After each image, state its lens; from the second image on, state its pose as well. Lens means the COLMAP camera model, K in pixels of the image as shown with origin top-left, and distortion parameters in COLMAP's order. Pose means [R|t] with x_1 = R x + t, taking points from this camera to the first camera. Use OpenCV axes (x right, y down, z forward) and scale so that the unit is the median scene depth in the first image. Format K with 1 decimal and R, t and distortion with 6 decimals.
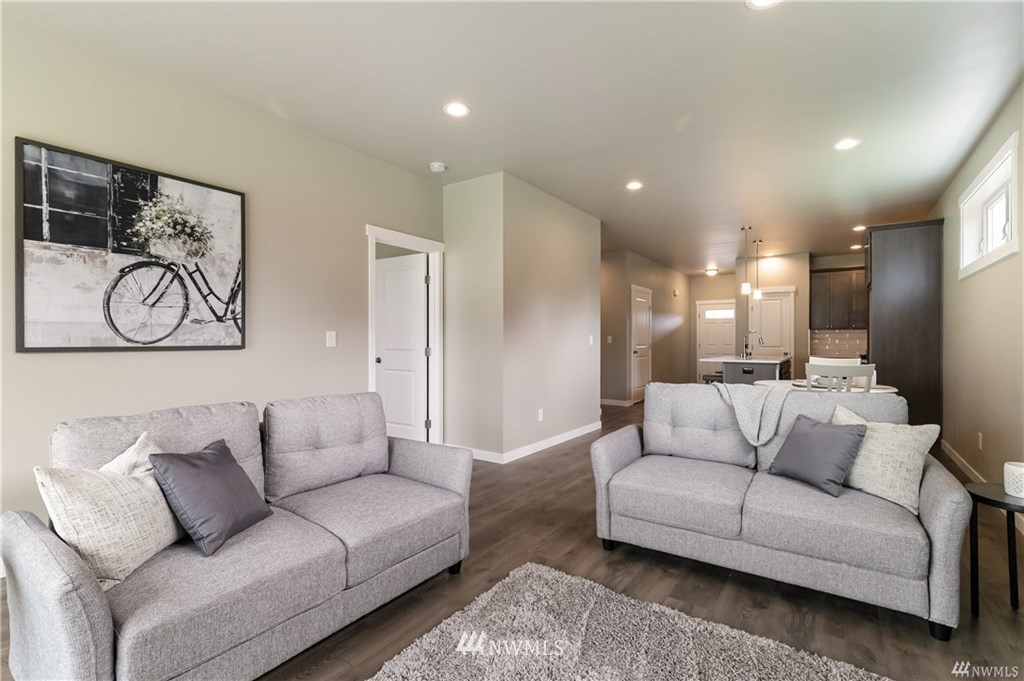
lens RADIAL K [[466.6, 0, 513.1], [0, 466.6, 340.1], [0, 0, 1]] dist [0.002815, 0.000081]
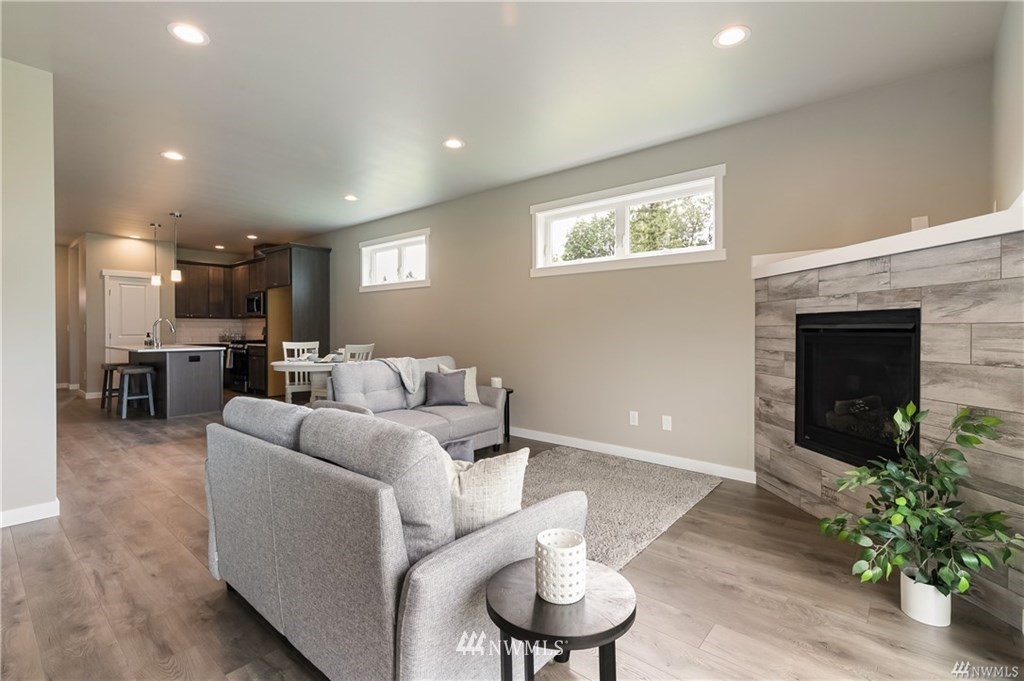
lens RADIAL K [[466.6, 0, 524.9], [0, 466.6, 332.0], [0, 0, 1]] dist [0.002815, 0.000081]
pose [[0.085167, -0.008274, 0.996332, -0.896990], [-0.002882, 0.999959, 0.008551, -0.005420], [-0.996363, -0.003599, 0.085140, 0.383494]]
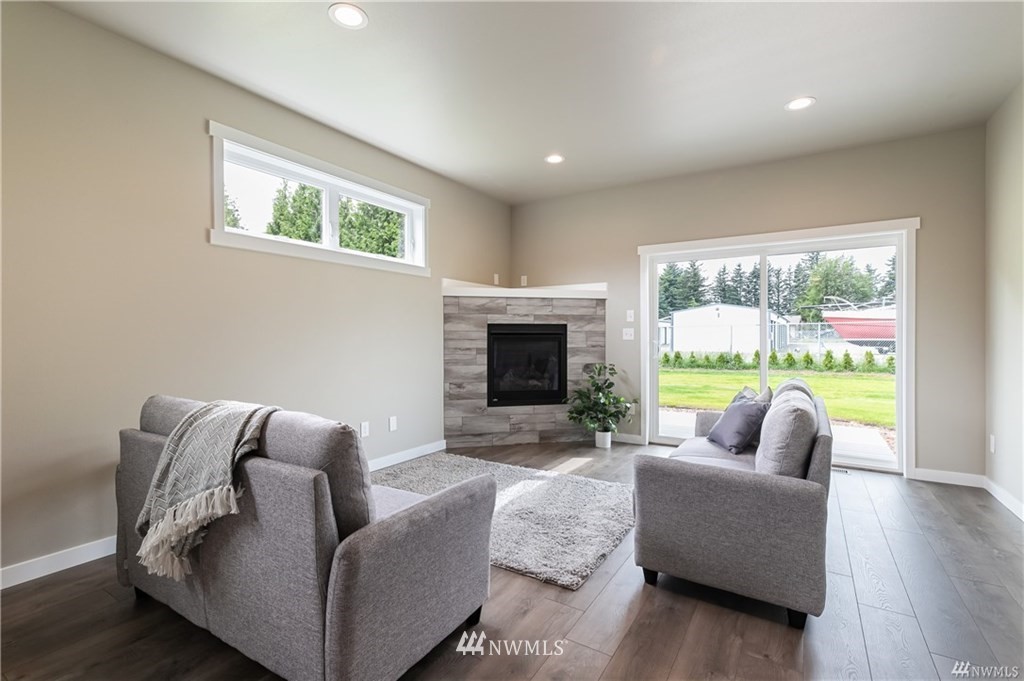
lens RADIAL K [[466.6, 0, 509.2], [0, 466.6, 333.5], [0, 0, 1]] dist [0.002815, 0.000081]
pose [[-0.999124, -0.004169, -0.041647, 0.151345], [-0.004120, 0.999991, -0.001276, -0.001974], [0.041652, -0.001103, -0.999132, 1.466428]]
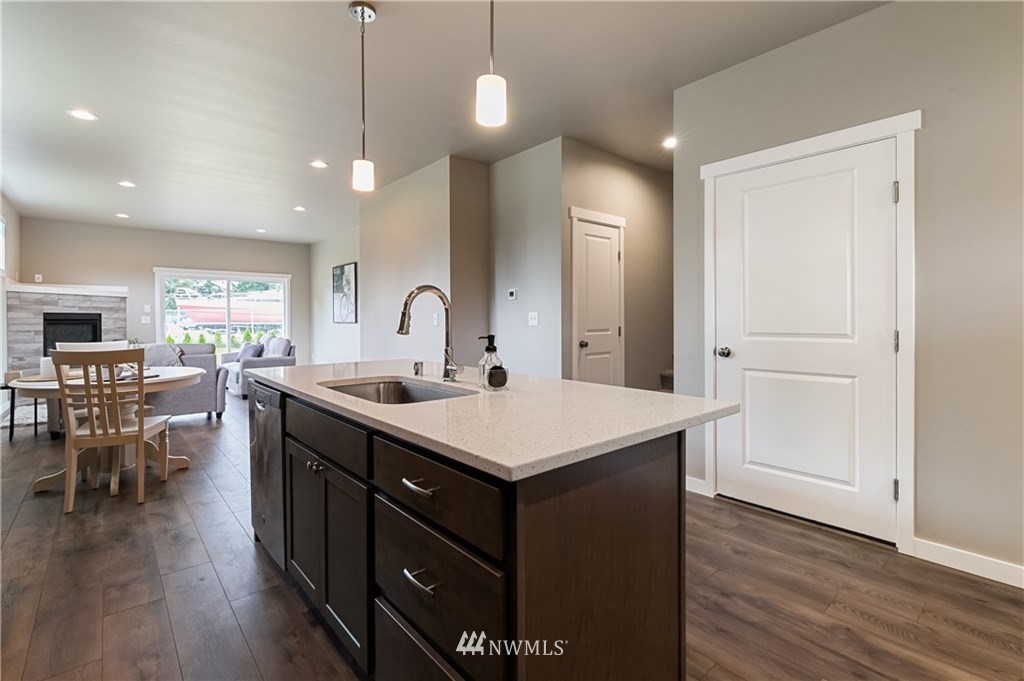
lens RADIAL K [[466.6, 0, 520.9], [0, 466.6, 320.2], [0, 0, 1]] dist [0.002815, 0.000081]
pose [[-0.235369, 0.001252, -0.971905, 1.752514], [0.002225, 0.999997, 0.000749, 0.002075], [0.971903, -0.001986, -0.235372, 2.558639]]
